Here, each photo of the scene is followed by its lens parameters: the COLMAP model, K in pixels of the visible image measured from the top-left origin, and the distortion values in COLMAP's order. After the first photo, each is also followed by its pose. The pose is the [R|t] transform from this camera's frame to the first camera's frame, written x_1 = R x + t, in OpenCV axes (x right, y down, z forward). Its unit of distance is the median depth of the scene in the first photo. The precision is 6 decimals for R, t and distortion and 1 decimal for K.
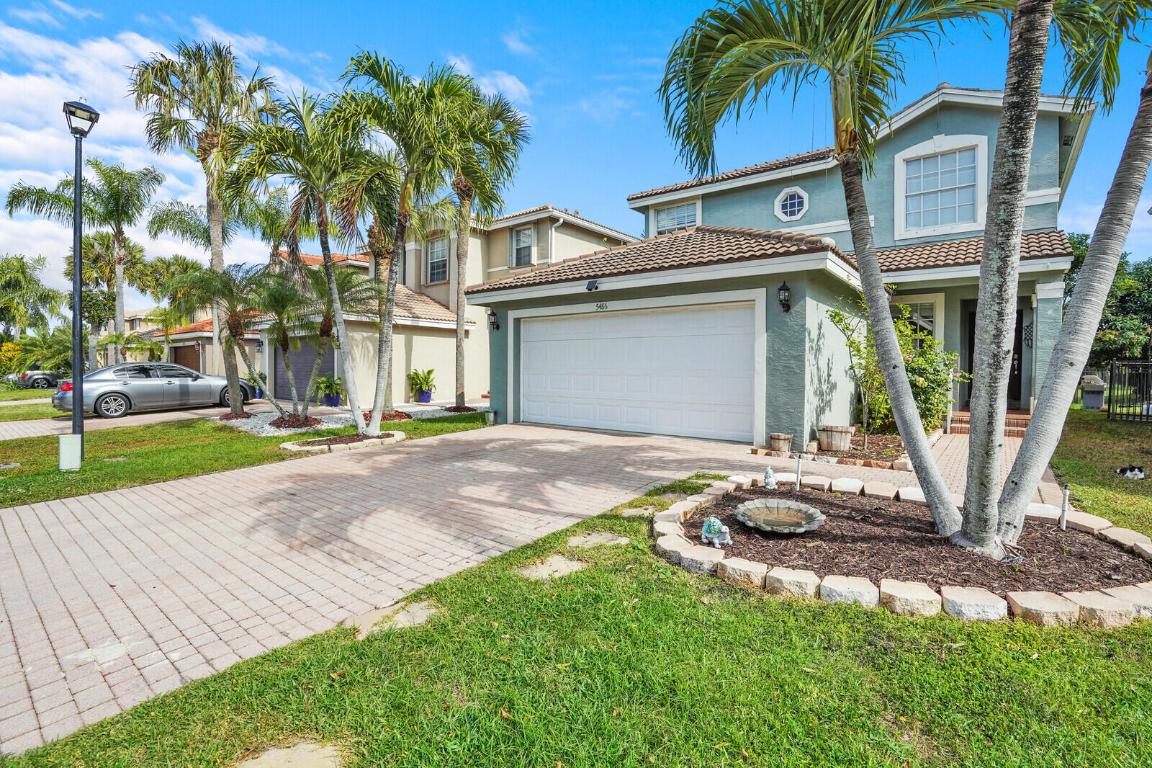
lens RADIAL K [[530.4, 0, 576.6], [0, 530.4, 368.2], [0, 0, 1]] dist [-0.035191, 0.000305]
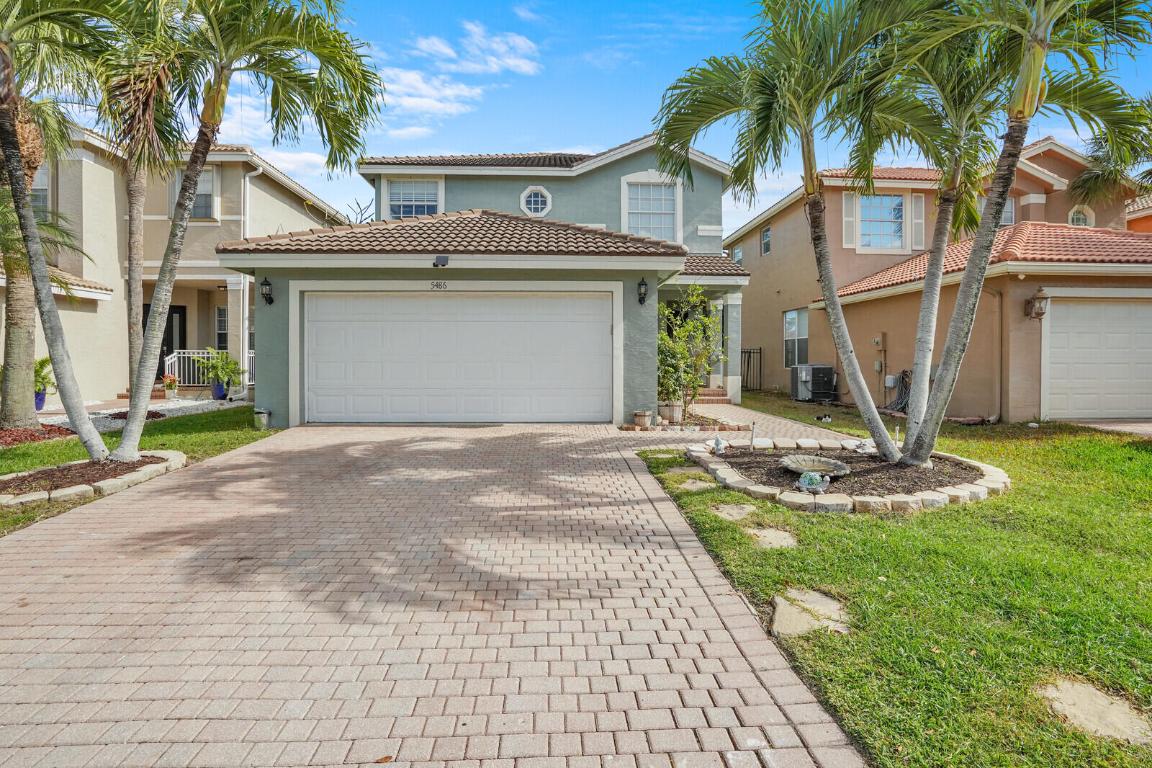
lens RADIAL K [[547.6, 0, 576.8], [0, 547.6, 359.4], [0, 0, 1]] dist [-0.052633, 0.000173]
pose [[0.748700, -0.008951, 0.662849, -0.399736], [0.004608, 0.999955, 0.008298, 0.001652], [-0.662893, -0.003158, 0.748708, 0.164061]]
